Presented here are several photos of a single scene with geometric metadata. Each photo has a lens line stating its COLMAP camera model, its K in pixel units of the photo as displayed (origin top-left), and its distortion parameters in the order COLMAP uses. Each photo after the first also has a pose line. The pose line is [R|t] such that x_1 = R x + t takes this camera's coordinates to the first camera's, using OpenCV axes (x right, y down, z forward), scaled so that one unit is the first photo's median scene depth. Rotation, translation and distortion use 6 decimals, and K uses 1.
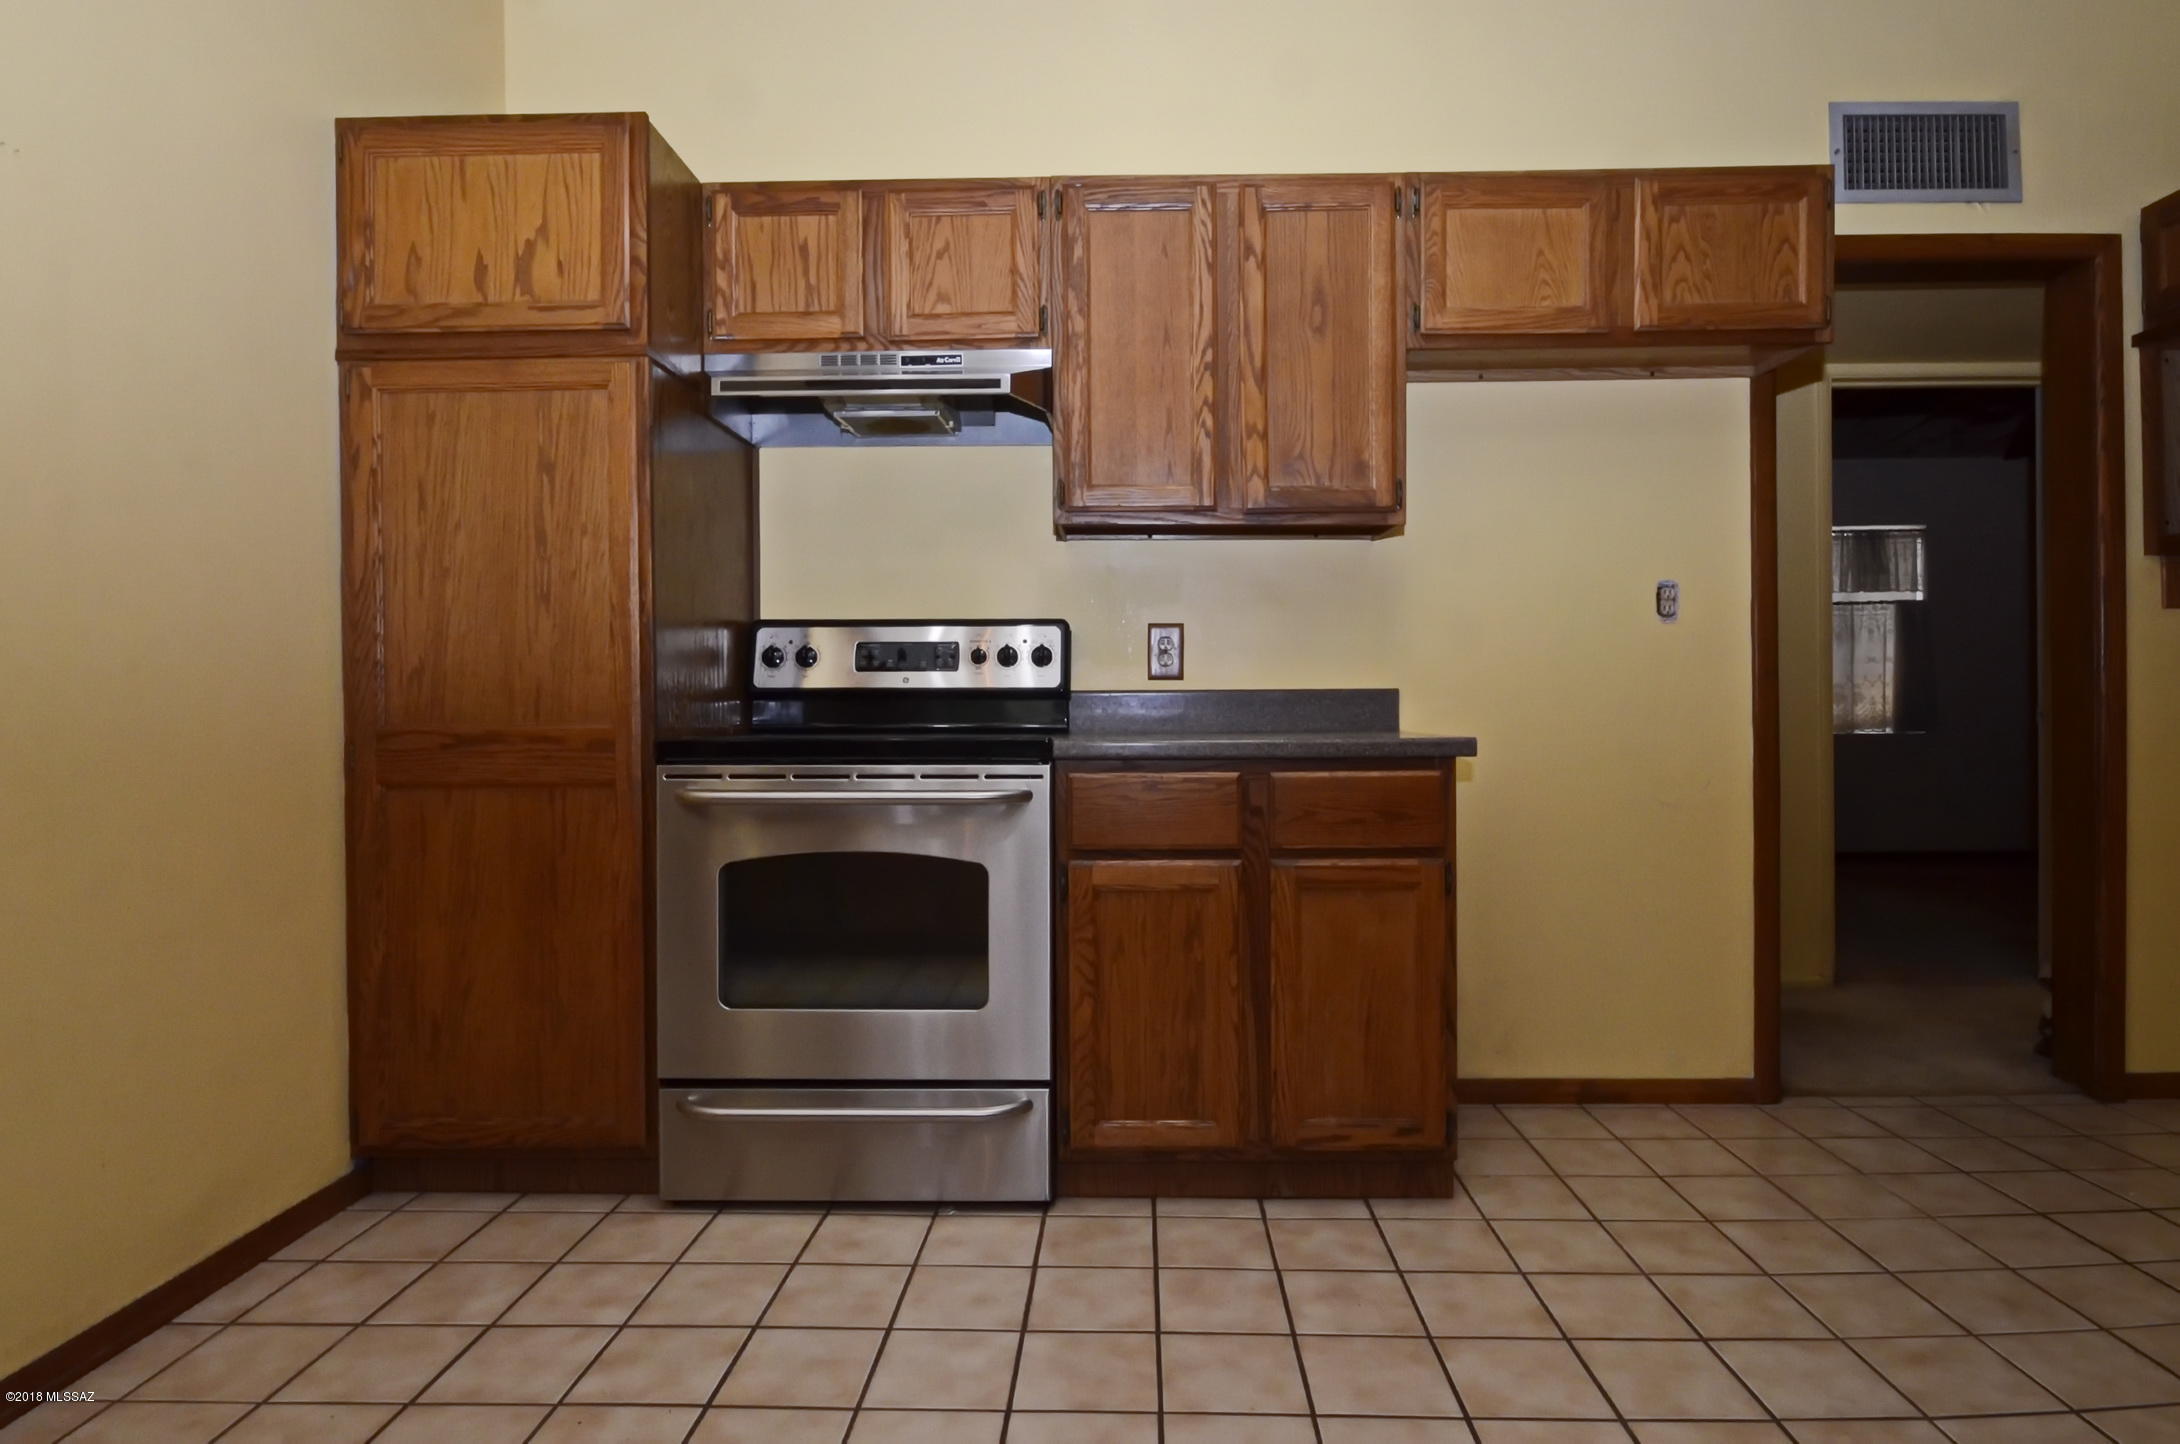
lens RADIAL K [[1161.5, 0, 1122.0], [0, 1161.5, 721.0], [0, 0, 1]] dist [-0.012941, -0.000374]
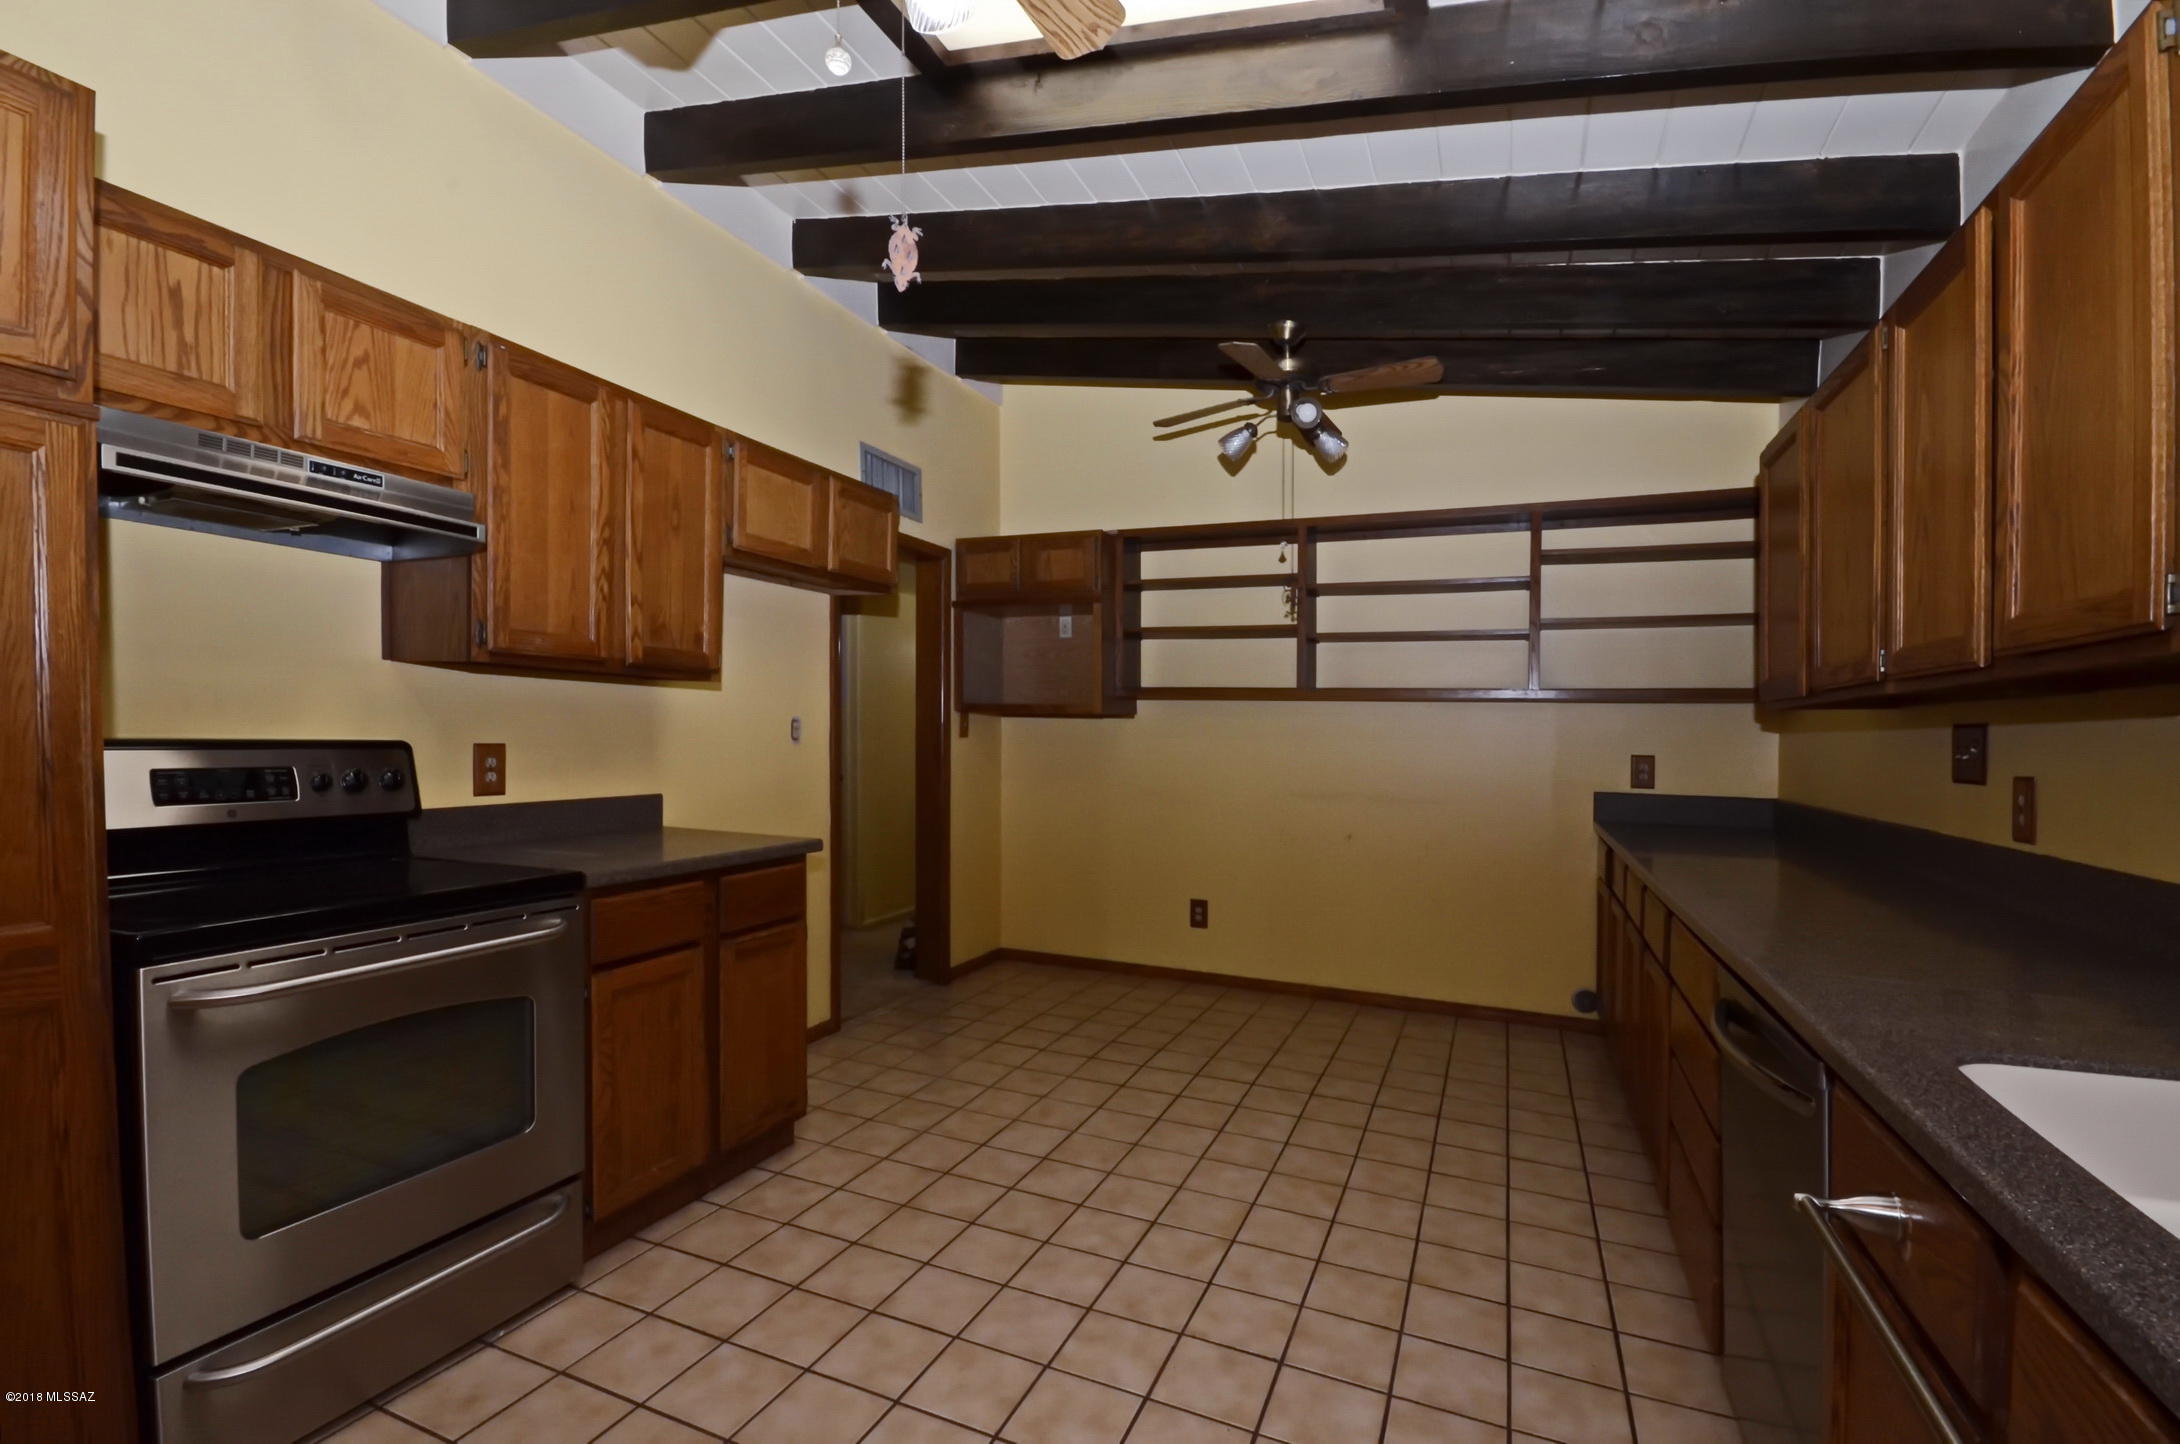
lens RADIAL K [[945.5, 0, 1085.1], [0, 945.5, 749.6], [0, 0, 1]] dist [0.012336, -0.012150]
pose [[0.389810, -0.001931, 0.920893, -0.633437], [-0.010259, 0.999927, 0.006439, -0.101355], [-0.920838, -0.011958, 0.389761, 0.157039]]
